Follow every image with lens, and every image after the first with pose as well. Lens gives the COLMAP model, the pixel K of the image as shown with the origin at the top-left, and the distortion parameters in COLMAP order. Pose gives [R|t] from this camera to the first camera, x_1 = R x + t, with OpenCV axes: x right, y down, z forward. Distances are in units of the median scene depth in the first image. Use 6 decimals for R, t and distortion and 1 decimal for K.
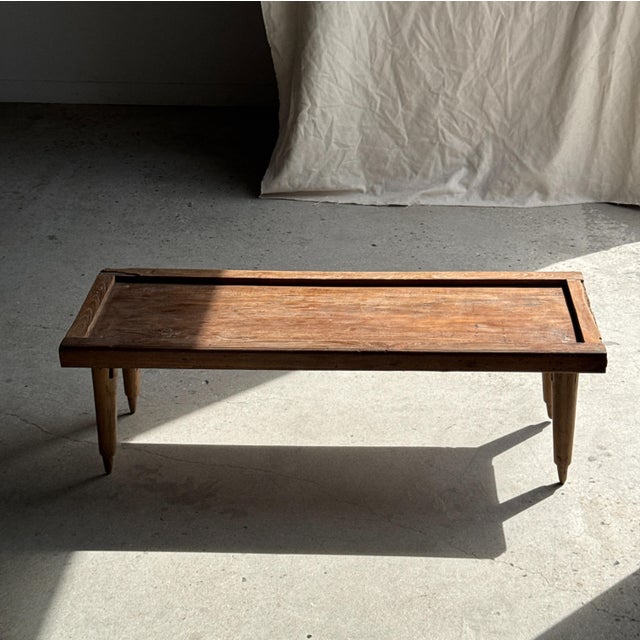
lens RADIAL K [[1194.2, 0, 332.9], [0, 1194.2, 298.3], [0, 0, 1]] dist [0.133761, 0.000000]
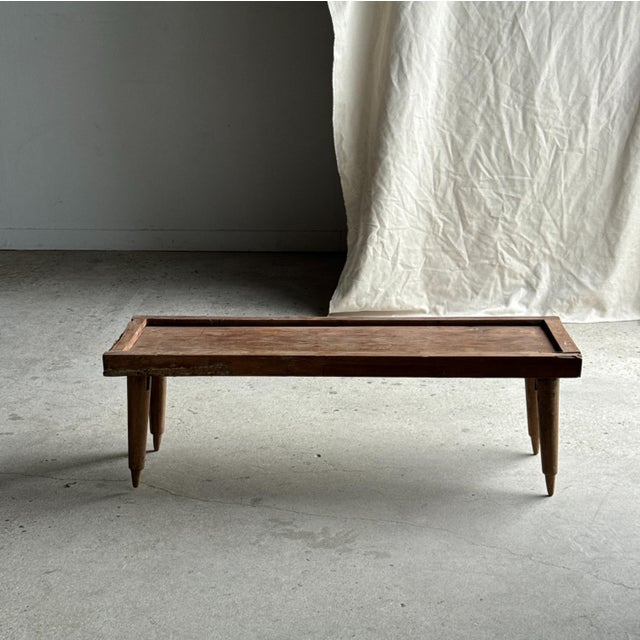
lens RADIAL K [[1194.2, 0, 323.1], [0, 1194.2, 313.7], [0, 0, 1]] dist [0.133761, 0.000000]
pose [[0.999634, -0.004760, 0.026638, -0.097266], [0.009267, 0.985100, -0.171731, 0.095577], [-0.025424, 0.171915, 0.984784, -0.028183]]
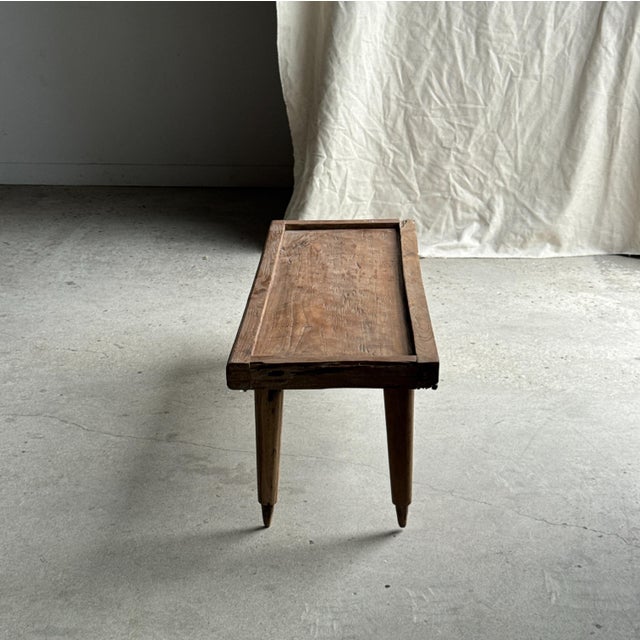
lens RADIAL K [[1194.2, 0, 319.5], [0, 1194.2, 308.5], [0, 0, 1]] dist [0.133761, 0.000000]
pose [[0.999537, -0.003519, 0.030212, -0.055506], [0.007584, 0.990746, -0.135518, 0.103502], [-0.029456, 0.135684, 0.990314, 0.010975]]
